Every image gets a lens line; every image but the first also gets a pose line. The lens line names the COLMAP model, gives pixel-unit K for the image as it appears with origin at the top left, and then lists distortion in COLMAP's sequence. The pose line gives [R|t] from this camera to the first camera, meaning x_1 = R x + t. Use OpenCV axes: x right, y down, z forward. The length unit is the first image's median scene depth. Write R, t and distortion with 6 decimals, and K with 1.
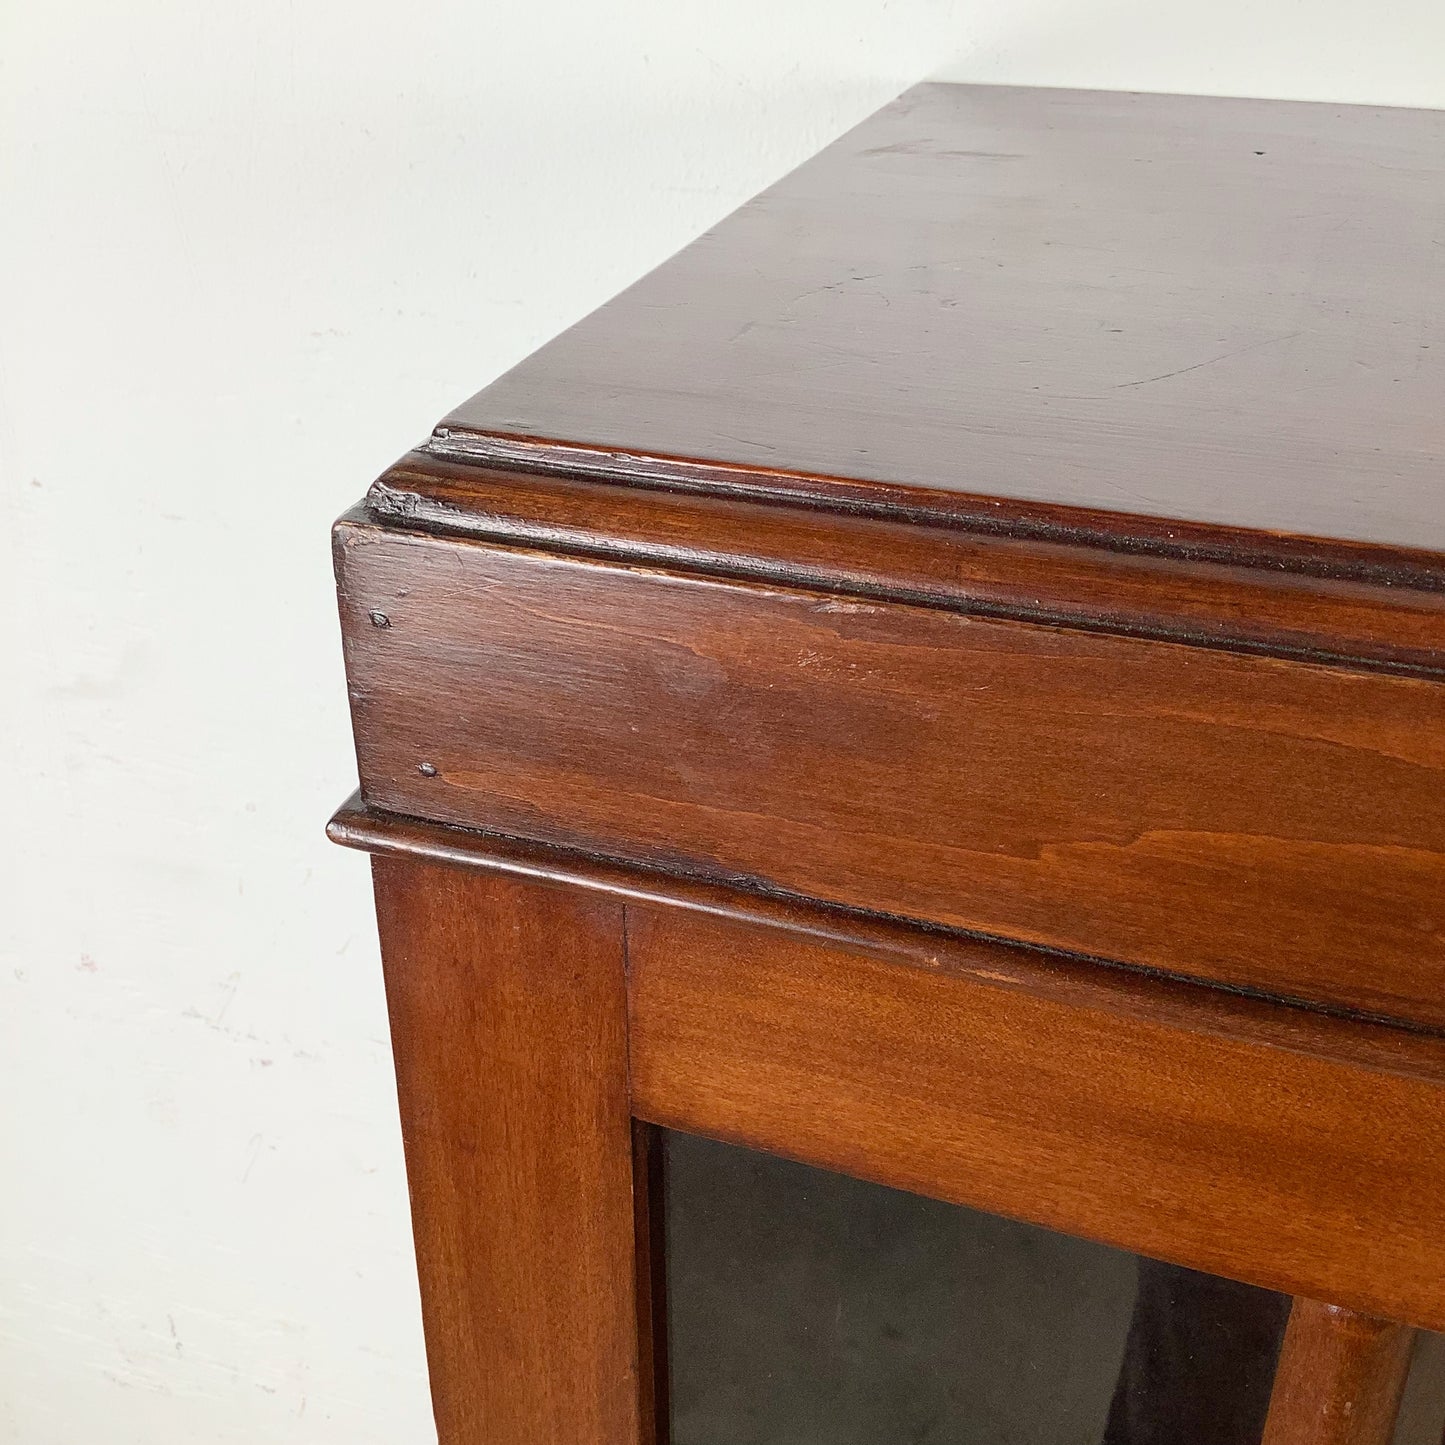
lens RADIAL K [[1737.5, 0, 722.5], [0, 1737.5, 722.5], [0, 0, 1]] dist [0.140259, -0.288979]
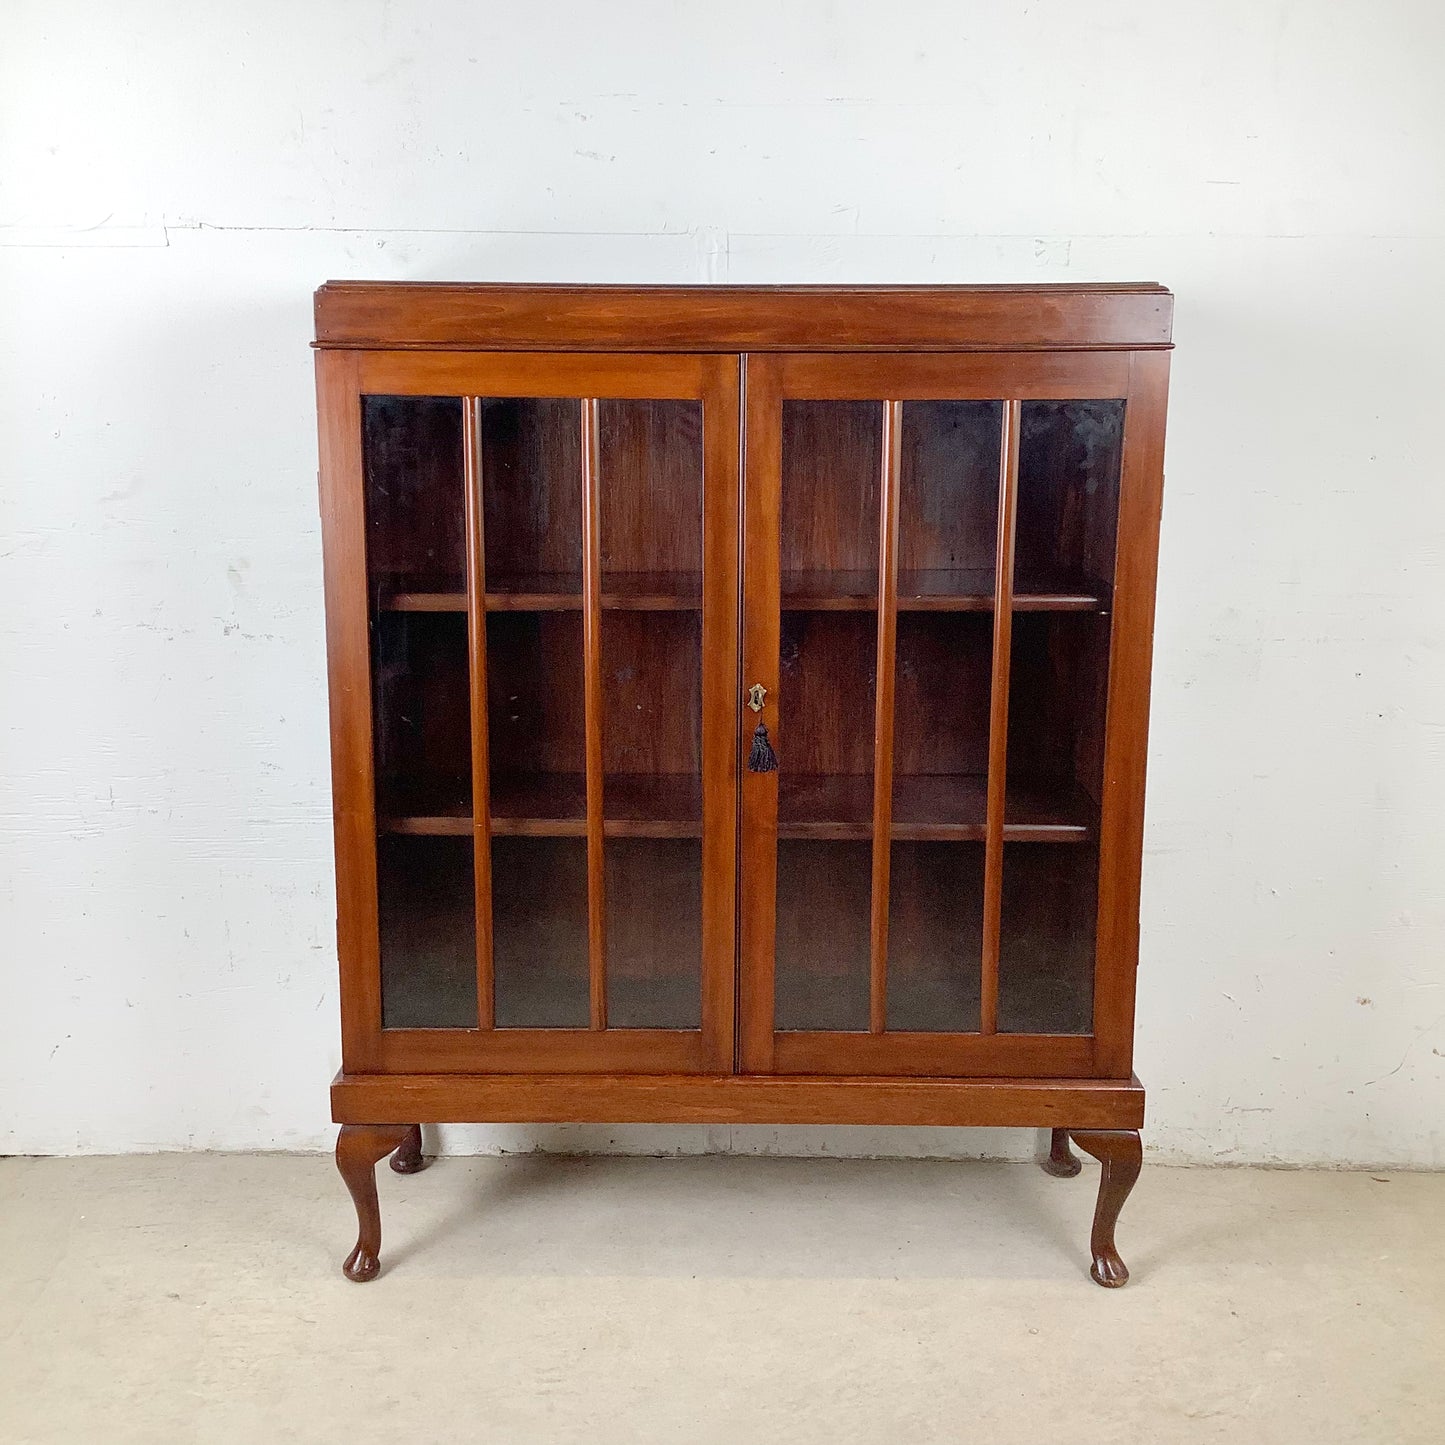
lens RADIAL K [[1737.5, 0, 722.5], [0, 1737.5, 722.5], [0, 0, 1]] dist [0.140259, -0.288979]
pose [[0.939850, -0.056753, 0.336841, -1.119076], [0.158456, 0.946021, -0.282730, 3.661789], [-0.302612, 0.319098, 0.898110, -5.138519]]
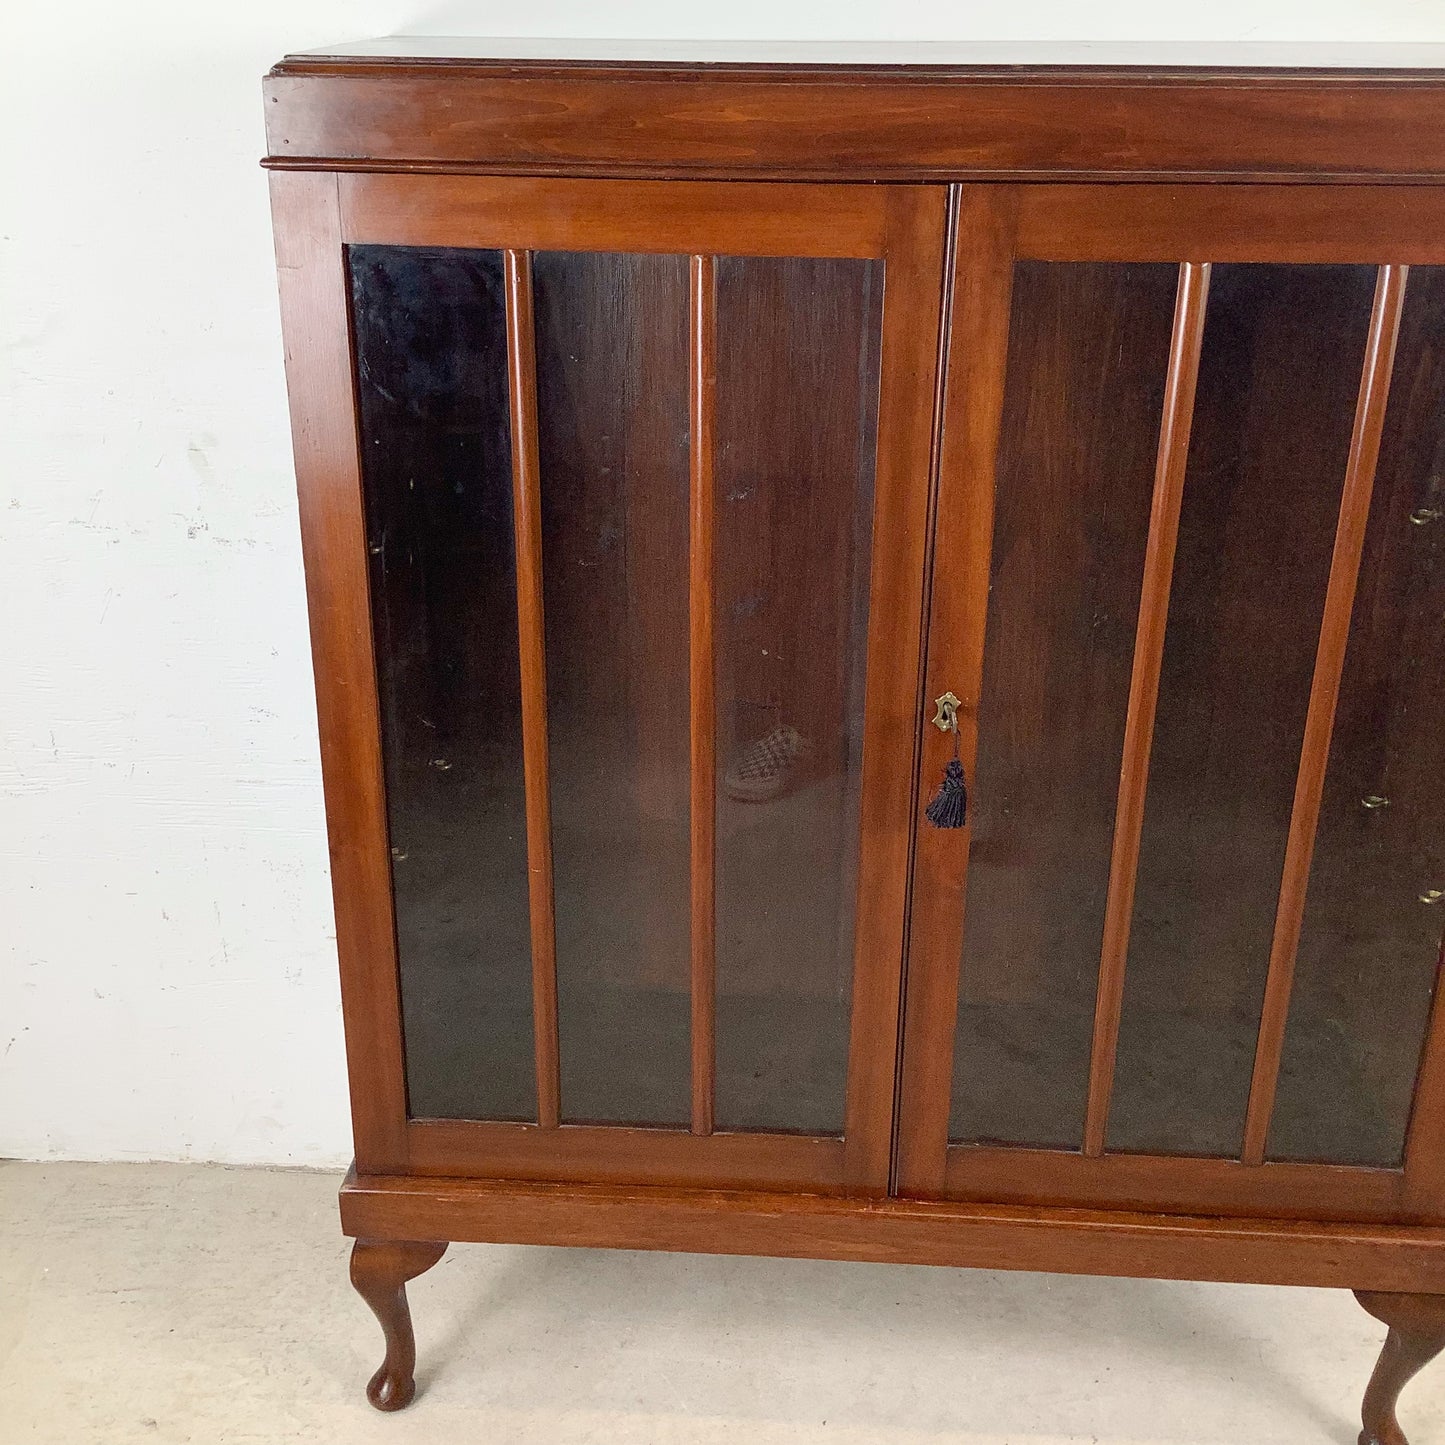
lens RADIAL K [[1727.3, 0, 722.0], [0, 1727.3, 715.2], [0, 0, 1]] dist [0.146760, -0.312451]
pose [[0.958331, -0.097475, 0.268513, -0.438942], [0.127186, 0.987267, -0.095534, 1.955852], [-0.255782, 0.125704, 0.958527, -3.189955]]
